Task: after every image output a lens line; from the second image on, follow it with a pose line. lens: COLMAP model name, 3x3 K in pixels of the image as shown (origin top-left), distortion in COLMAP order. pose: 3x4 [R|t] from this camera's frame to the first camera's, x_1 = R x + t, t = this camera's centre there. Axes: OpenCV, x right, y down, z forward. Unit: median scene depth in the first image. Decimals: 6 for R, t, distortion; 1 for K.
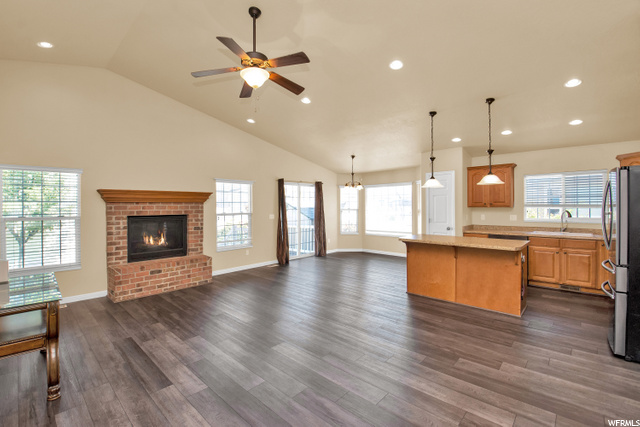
lens RADIAL K [[281.6, 0, 317.6], [0, 281.6, 212.1], [0, 0, 1]] dist [0.000650, -0.000172]
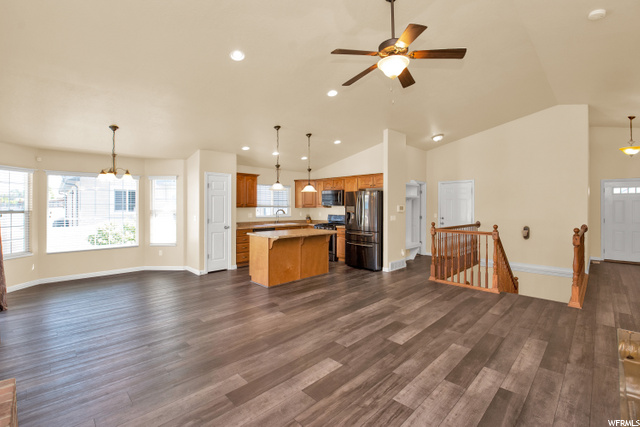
lens RADIAL K [[281.6, 0, 317.6], [0, 281.6, 212.1], [0, 0, 1]] dist [0.000650, -0.000172]
pose [[0.044175, -0.017815, 0.998865, -0.705027], [0.016511, 0.999717, 0.017100, -0.014799], [-0.998887, 0.015737, 0.044456, 0.735852]]
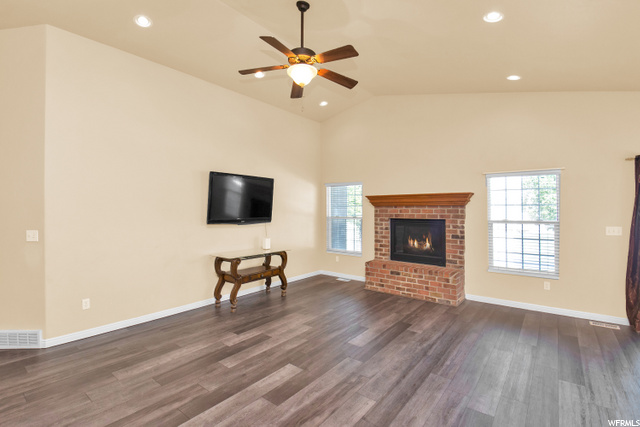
lens RADIAL K [[306.3, 0, 320.0], [0, 306.3, 213.5], [0, 0, 1]] dist [-0.000592, -0.000066]
pose [[0.087743, 0.020377, -0.995935, 0.493718], [-0.023542, 0.999554, 0.018377, -0.020410], [0.995865, 0.021834, 0.088184, 0.587517]]
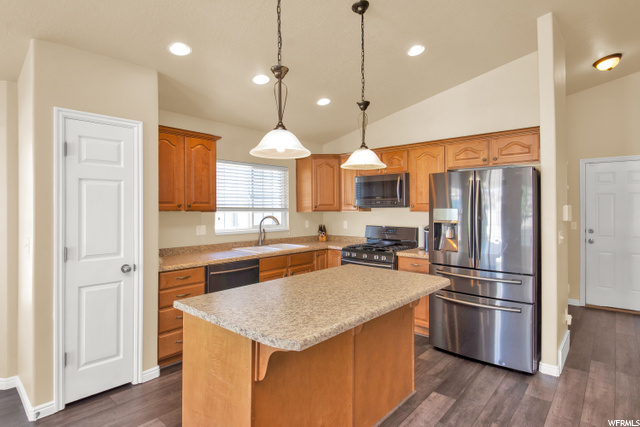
lens RADIAL K [[331.0, 0, 322.3], [0, 331.0, 209.8], [0, 0, 1]] dist [-0.001586, -0.000283]
pose [[-0.030844, -0.000603, 0.999524, 0.008043], [0.021379, 0.999771, 0.001263, -0.019949], [-0.999296, 0.021407, -0.030824, 0.904326]]
